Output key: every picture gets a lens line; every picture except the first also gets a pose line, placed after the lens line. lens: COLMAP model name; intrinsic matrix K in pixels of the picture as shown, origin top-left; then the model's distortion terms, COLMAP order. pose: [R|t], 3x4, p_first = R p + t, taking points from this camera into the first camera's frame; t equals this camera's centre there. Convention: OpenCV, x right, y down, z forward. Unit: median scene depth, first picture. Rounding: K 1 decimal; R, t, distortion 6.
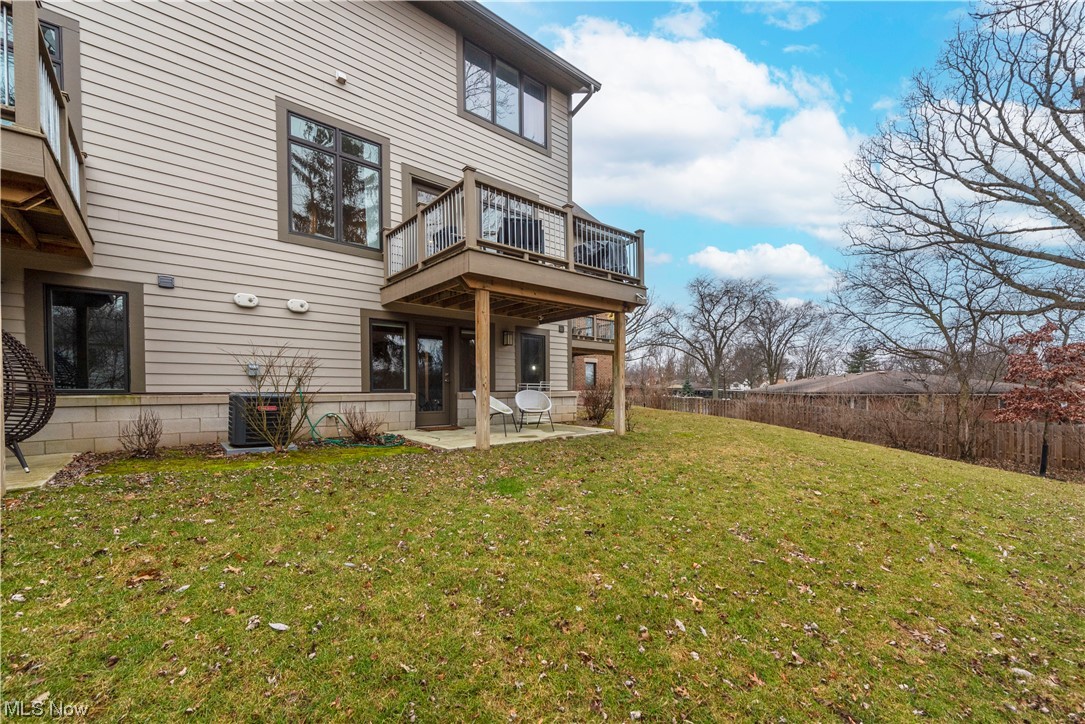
lens RADIAL K [[435.6, 0, 545.2], [0, 435.6, 391.3], [0, 0, 1]] dist [0.002165, -0.000709]
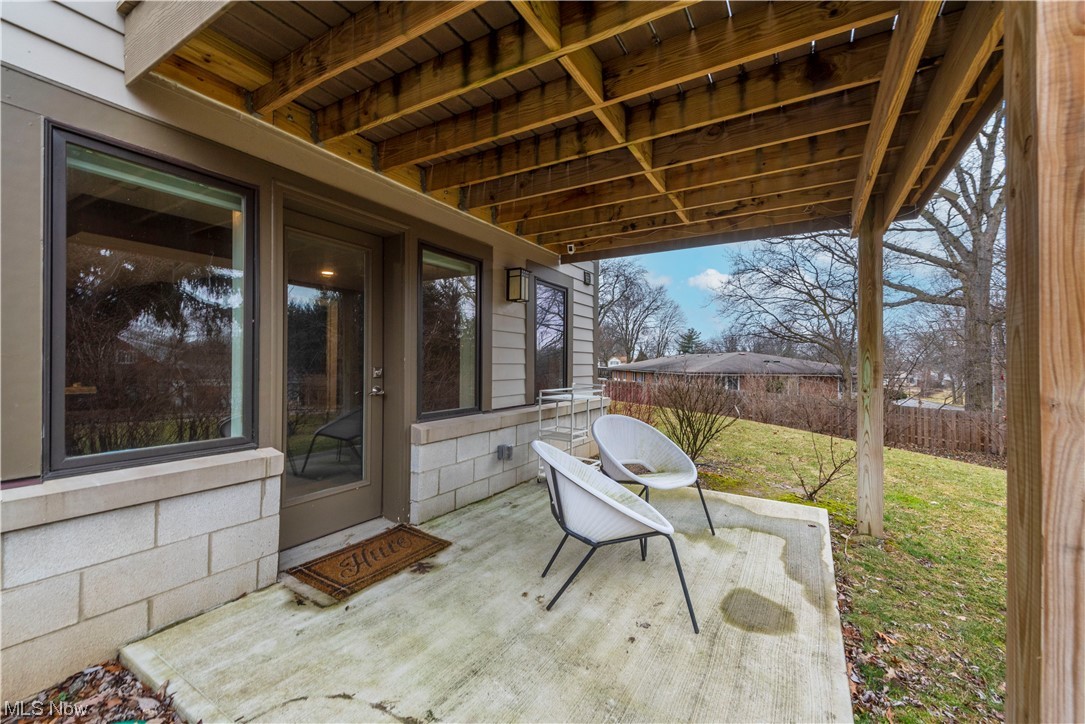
lens RADIAL K [[435.6, 0, 551.4], [0, 435.6, 358.4], [0, 0, 1]] dist [0.002165, -0.000709]
pose [[0.938804, 0.011163, 0.344270, -0.111935], [-0.005932, 0.999850, -0.016244, -0.023962], [-0.344400, 0.013207, 0.938730, 0.327226]]
